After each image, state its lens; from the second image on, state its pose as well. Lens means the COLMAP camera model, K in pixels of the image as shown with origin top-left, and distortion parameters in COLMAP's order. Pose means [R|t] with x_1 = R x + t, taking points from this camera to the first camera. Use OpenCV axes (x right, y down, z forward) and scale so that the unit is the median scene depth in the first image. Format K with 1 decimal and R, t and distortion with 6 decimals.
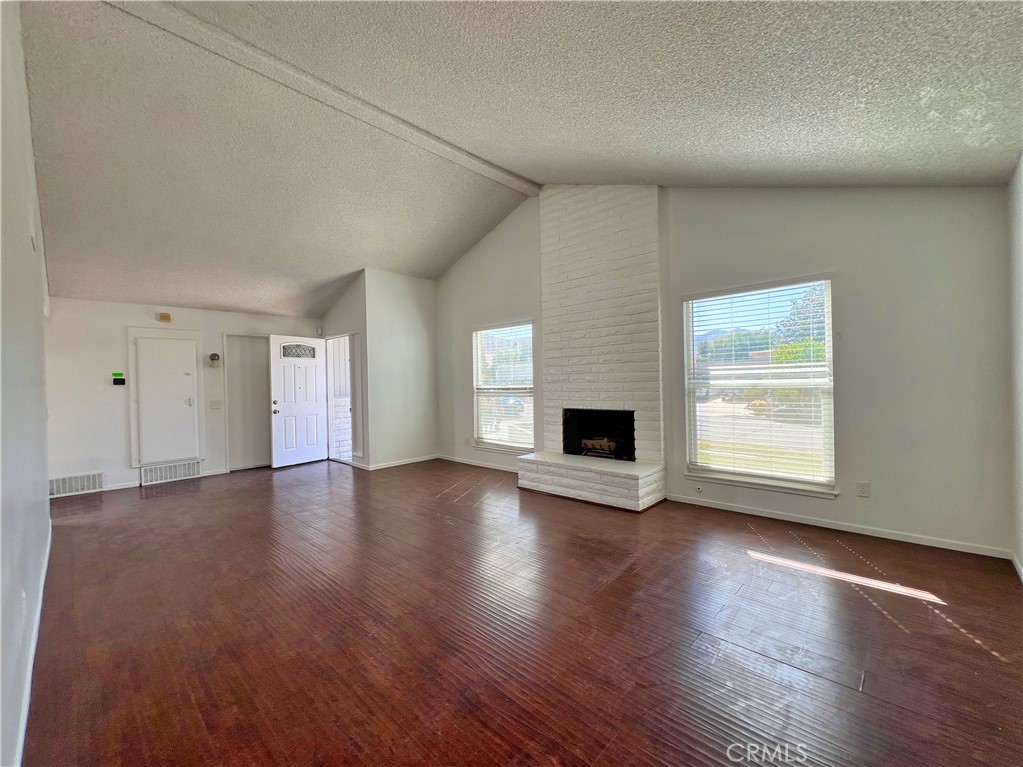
lens RADIAL K [[427.3, 0, 511.5], [0, 427.3, 383.5], [0, 0, 1]] dist [-0.000960, -0.000114]
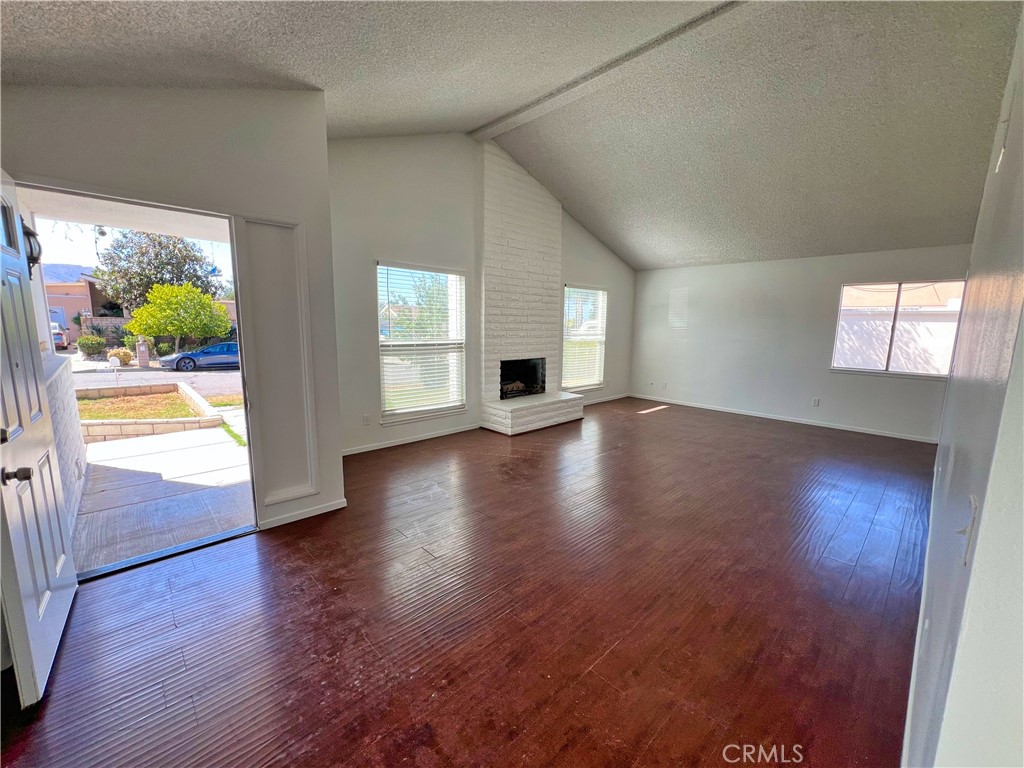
lens RADIAL K [[412.6, 0, 512.0], [0, 412.6, 384.0], [0, 0, 1]] dist [-0.000176, -0.000111]
pose [[0.051798, -0.103927, 0.993235, -0.996480], [0.004664, 0.994585, 0.103825, 0.006624], [-0.998647, -0.000746, 0.052002, 0.943673]]
